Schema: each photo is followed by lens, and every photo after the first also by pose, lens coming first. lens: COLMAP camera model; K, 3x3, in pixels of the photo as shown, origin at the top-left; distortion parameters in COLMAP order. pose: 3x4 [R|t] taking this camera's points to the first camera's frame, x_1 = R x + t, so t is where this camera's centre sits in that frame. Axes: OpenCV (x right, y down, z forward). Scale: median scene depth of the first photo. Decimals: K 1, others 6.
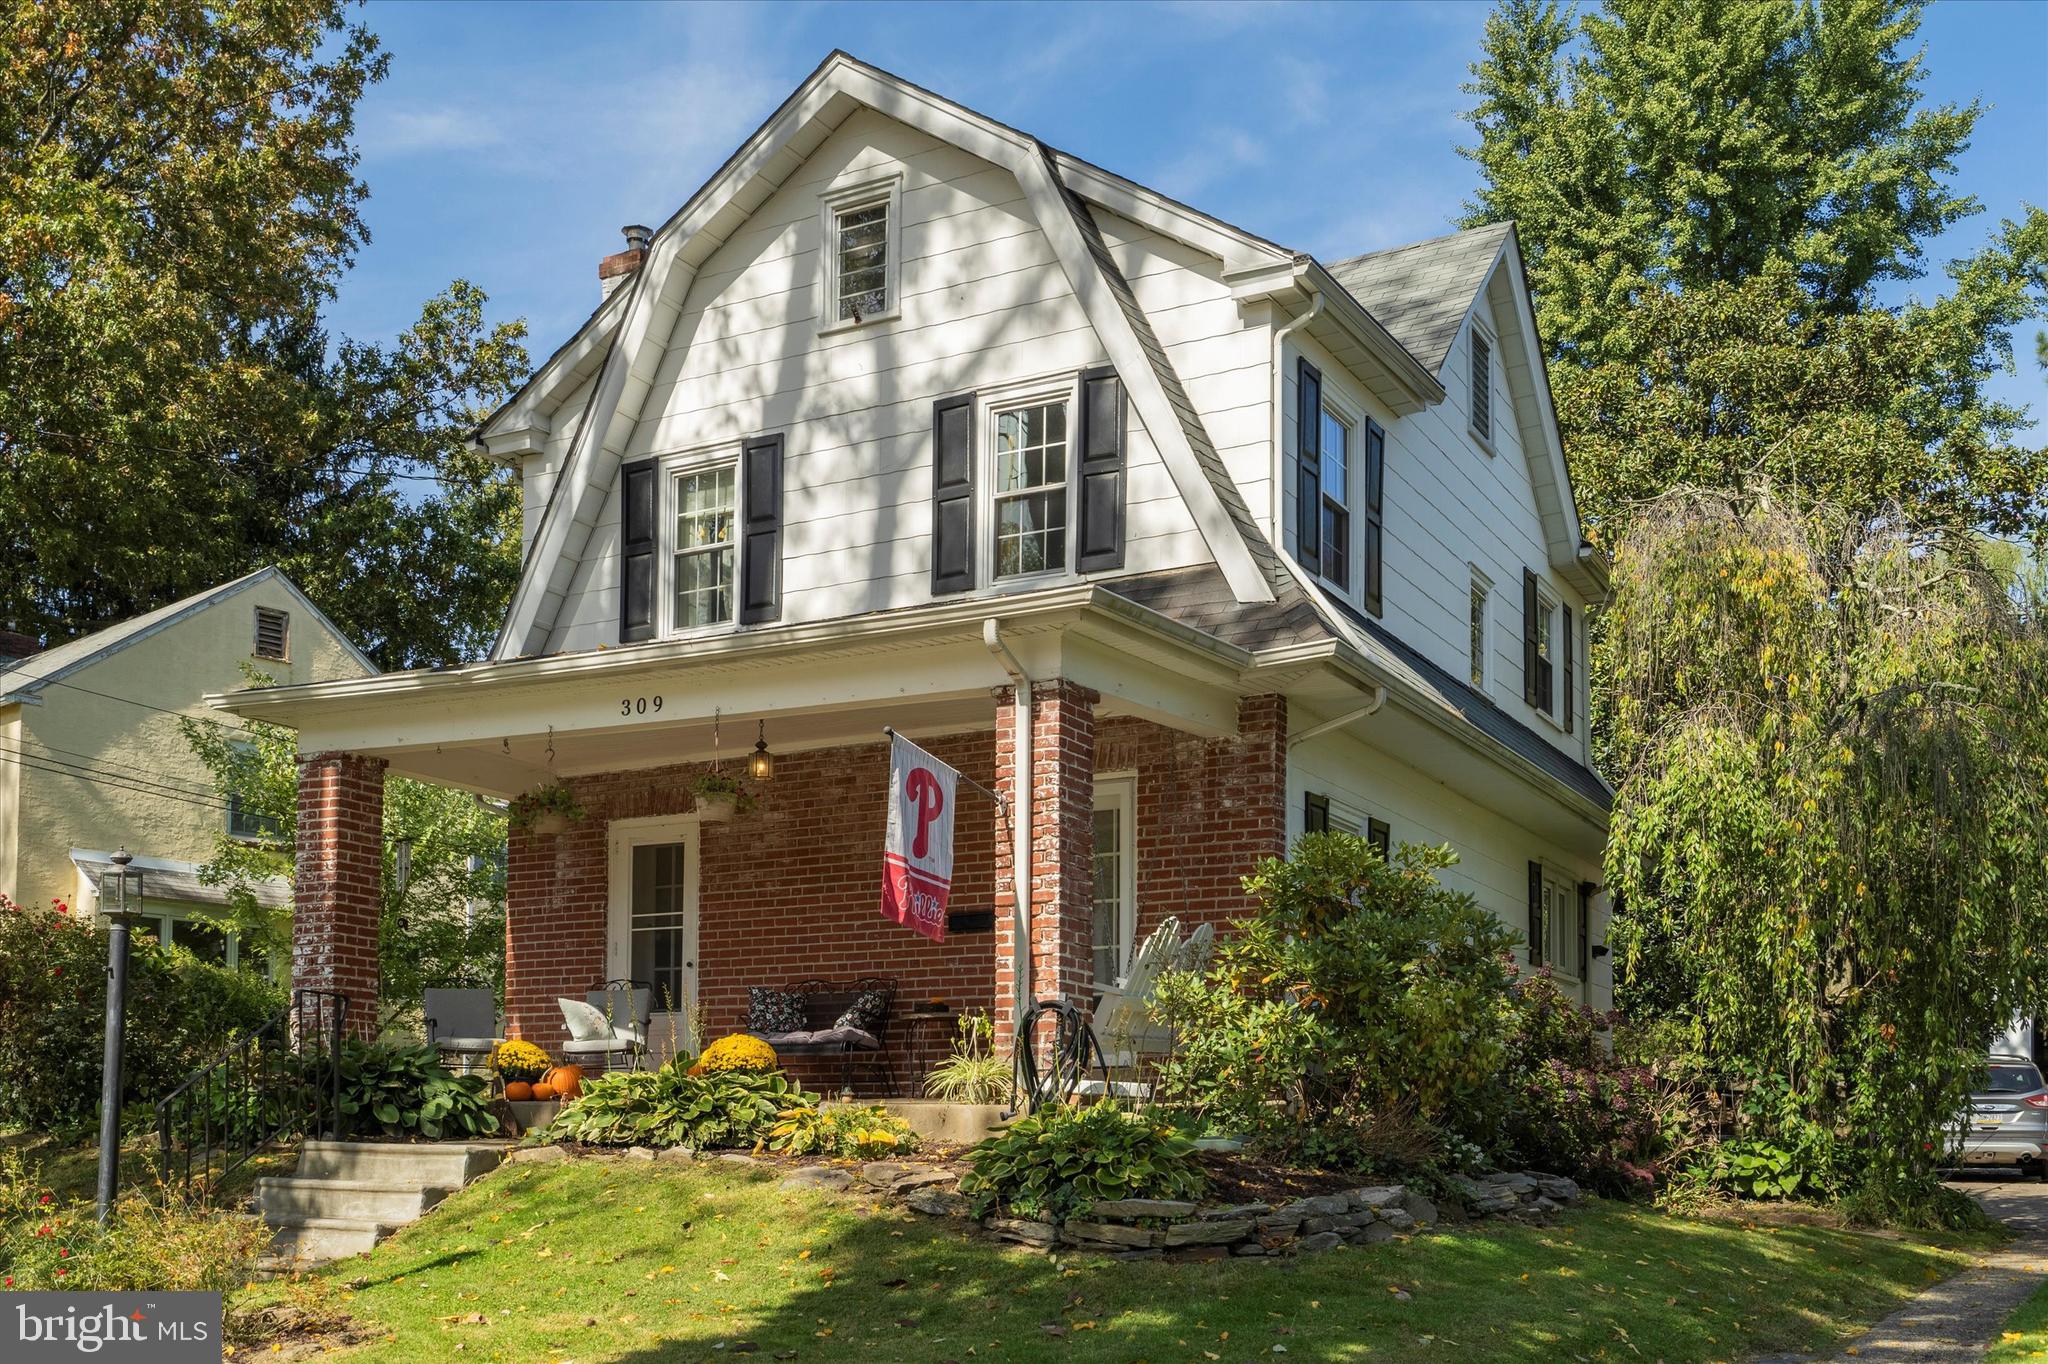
lens RADIAL K [[2114.9, 0, 1020.9], [0, 2114.9, 1055.7], [0, 0, 1]] dist [-0.000167, 0.024279]
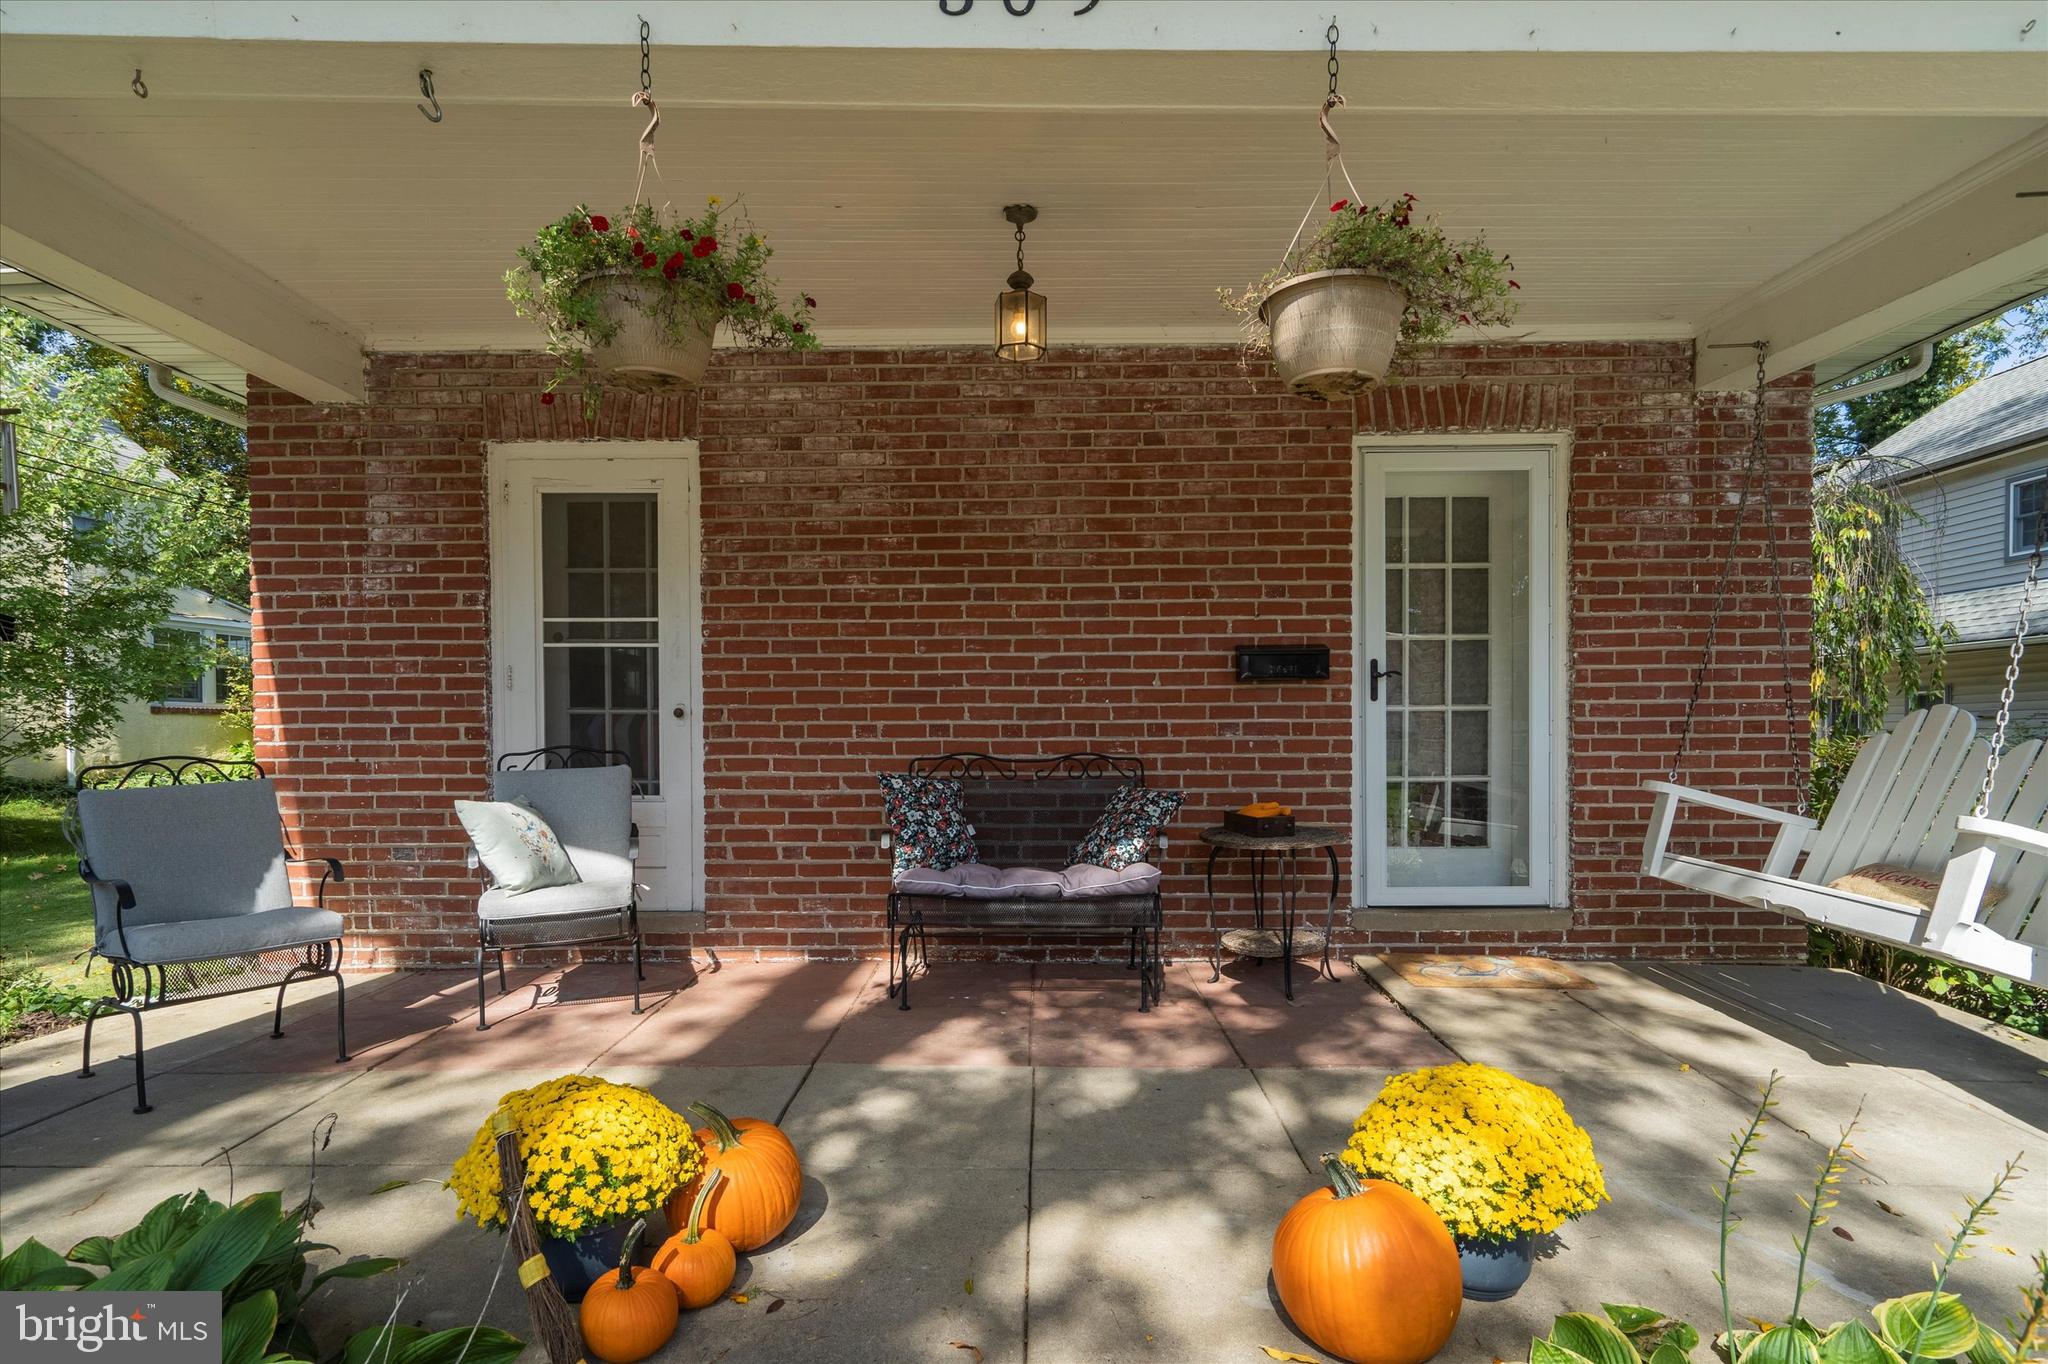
lens RADIAL K [[1069.5, 0, 1021.4], [0, 1069.5, 751.0], [0, 0, 1]] dist [-0.000785, 0.001100]
pose [[0.880985, -0.016803, 0.472846, -0.214617], [-0.015621, 0.997791, 0.064562, -0.053672], [-0.472887, -0.064264, 0.878777, 0.716983]]
